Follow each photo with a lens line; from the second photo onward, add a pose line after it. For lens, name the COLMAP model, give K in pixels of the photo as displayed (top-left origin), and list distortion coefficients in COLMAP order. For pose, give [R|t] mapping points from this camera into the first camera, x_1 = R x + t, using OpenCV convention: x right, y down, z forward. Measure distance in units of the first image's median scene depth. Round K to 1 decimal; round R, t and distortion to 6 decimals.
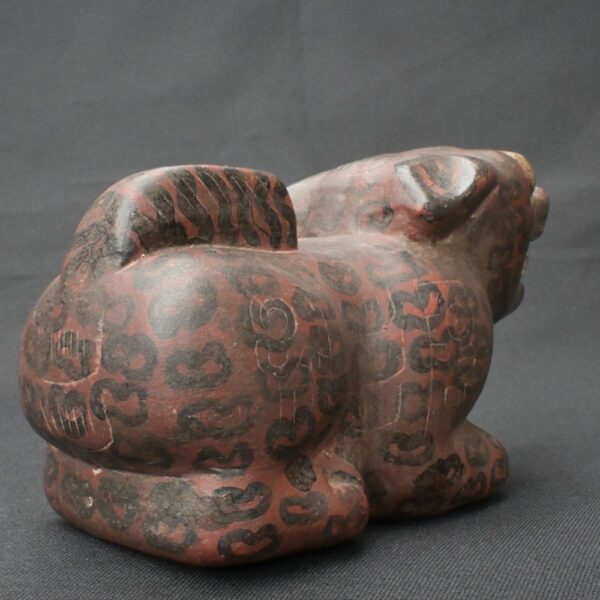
lens RADIAL K [[1068.5, 0, 300.0], [0, 1068.5, 300.0], [0, 0, 1]] dist [-0.018345, -0.201636]
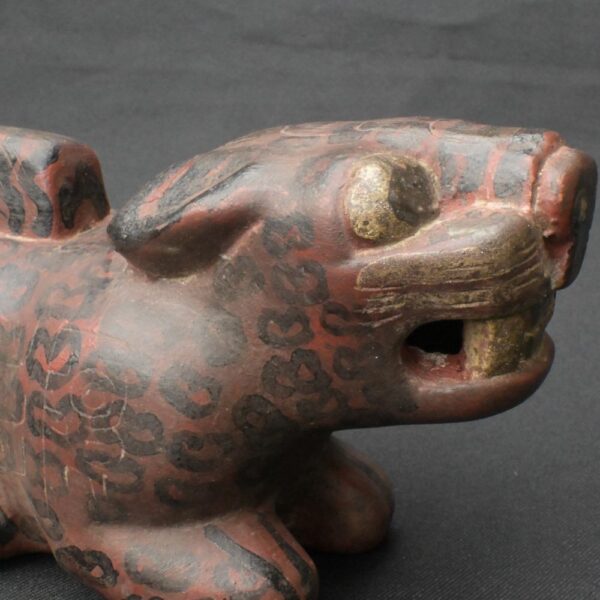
lens RADIAL K [[1341.1, 0, 300.0], [0, 1341.1, 300.0], [0, 0, 1]] dist [-0.014791, -0.007340]
pose [[0.317242, 0.321690, -0.892117, 1.047919], [-0.075808, 0.946302, 0.314271, -0.359643], [0.945310, -0.032071, 0.324593, 0.879680]]
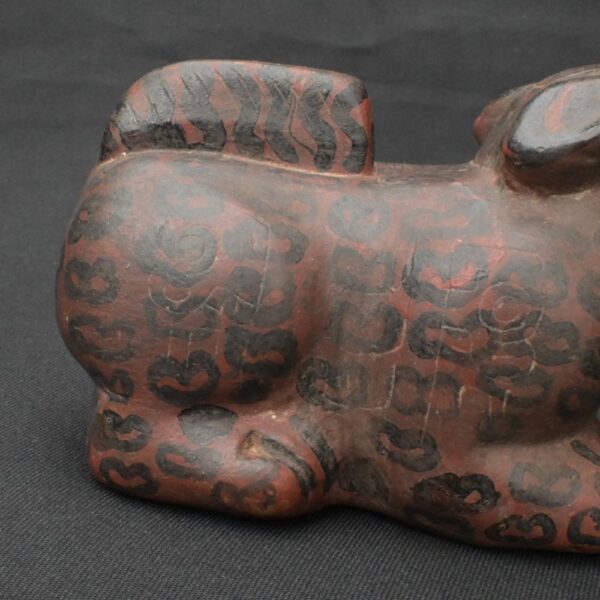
lens RADIAL K [[1362.5, 0, 300.0], [0, 1362.5, 300.0], [0, 0, 1]] dist [0.018599, 0.154292]
pose [[0.661676, 0.235566, -0.711824, 0.765017], [-0.143564, 0.971603, 0.188086, -0.149764], [0.735918, -0.022260, 0.676705, 0.265053]]
